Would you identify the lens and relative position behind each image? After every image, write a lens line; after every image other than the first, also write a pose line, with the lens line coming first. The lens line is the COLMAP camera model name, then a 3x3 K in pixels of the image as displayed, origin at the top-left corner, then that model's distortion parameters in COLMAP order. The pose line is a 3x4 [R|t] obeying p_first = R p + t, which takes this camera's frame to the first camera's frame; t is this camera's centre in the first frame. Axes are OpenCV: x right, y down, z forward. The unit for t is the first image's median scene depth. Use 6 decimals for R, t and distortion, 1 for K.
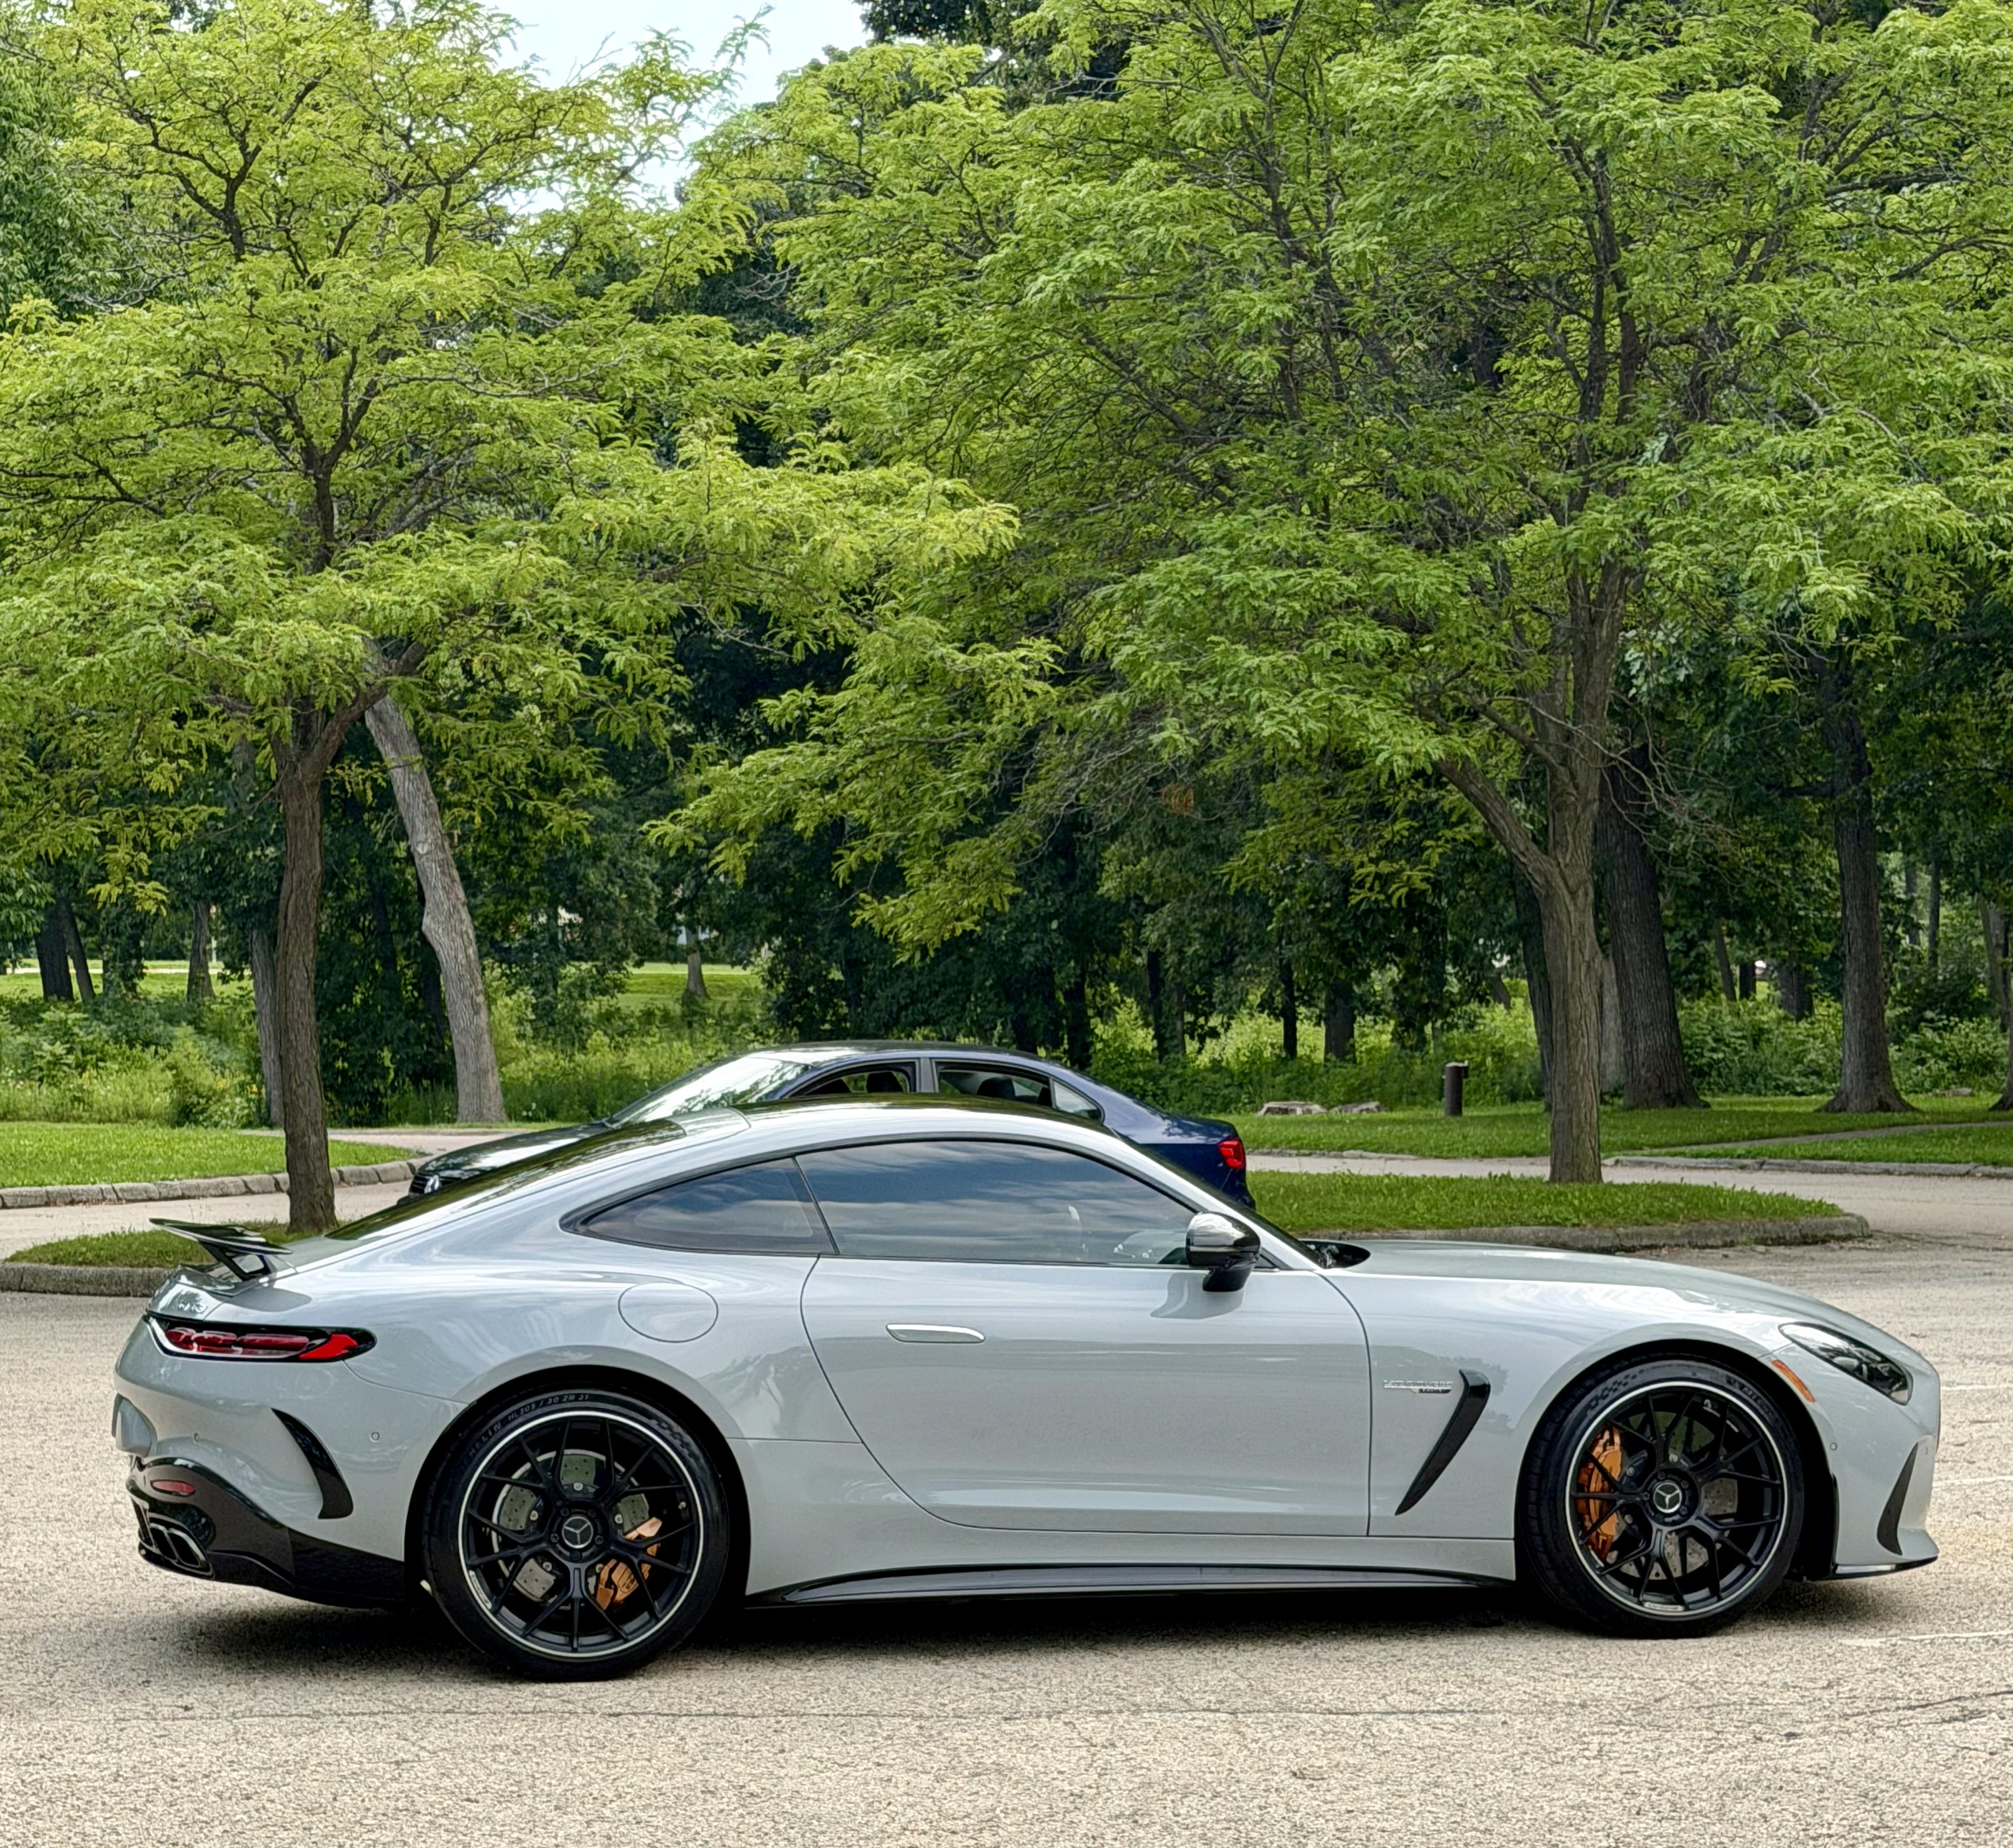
lens RADIAL K [[3947.9, 0, 1006.4], [0, 3947.9, 923.7], [0, 0, 1]] dist [0.018606, 0.000000]
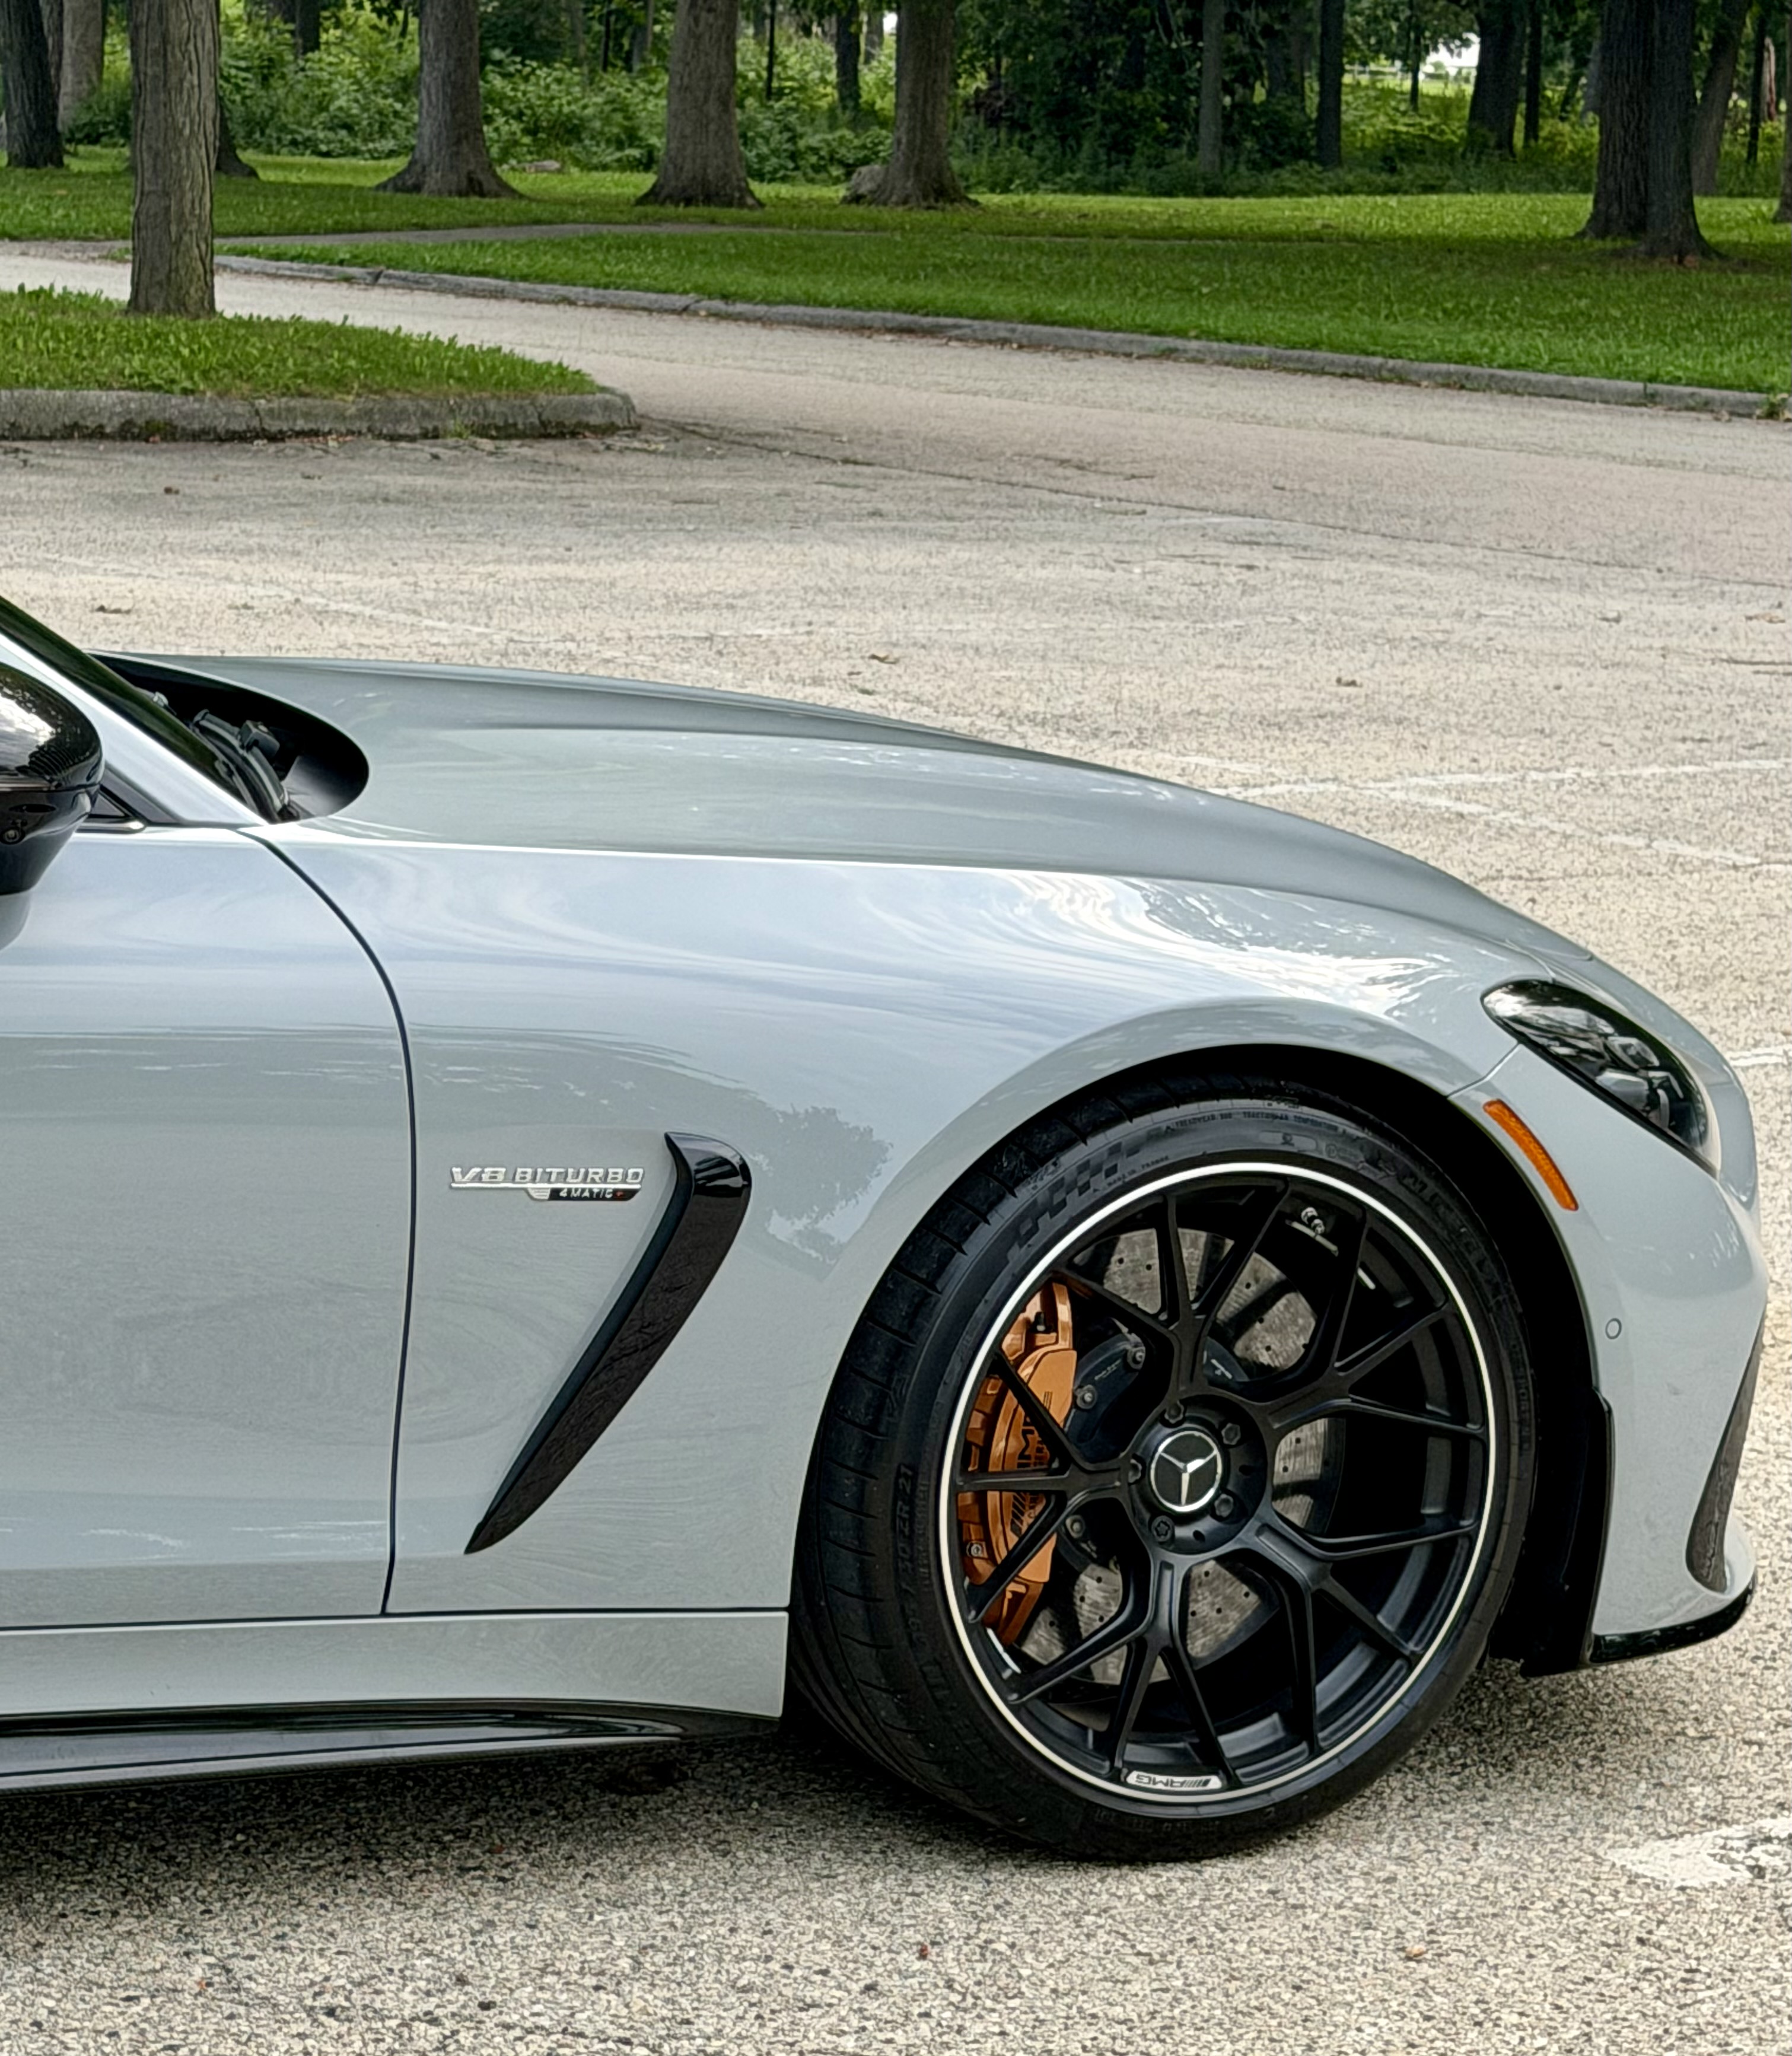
lens RADIAL K [[5636.1, 0, 897.8], [0, 5636.1, 1032.5], [0, 0, 1]] dist [0.257940, 0.000000]
pose [[0.957029, 0.012875, 0.289705, -0.007904], [-0.069659, 0.979970, 0.186564, 0.011469], [-0.281500, -0.198728, 0.938757, 0.530432]]
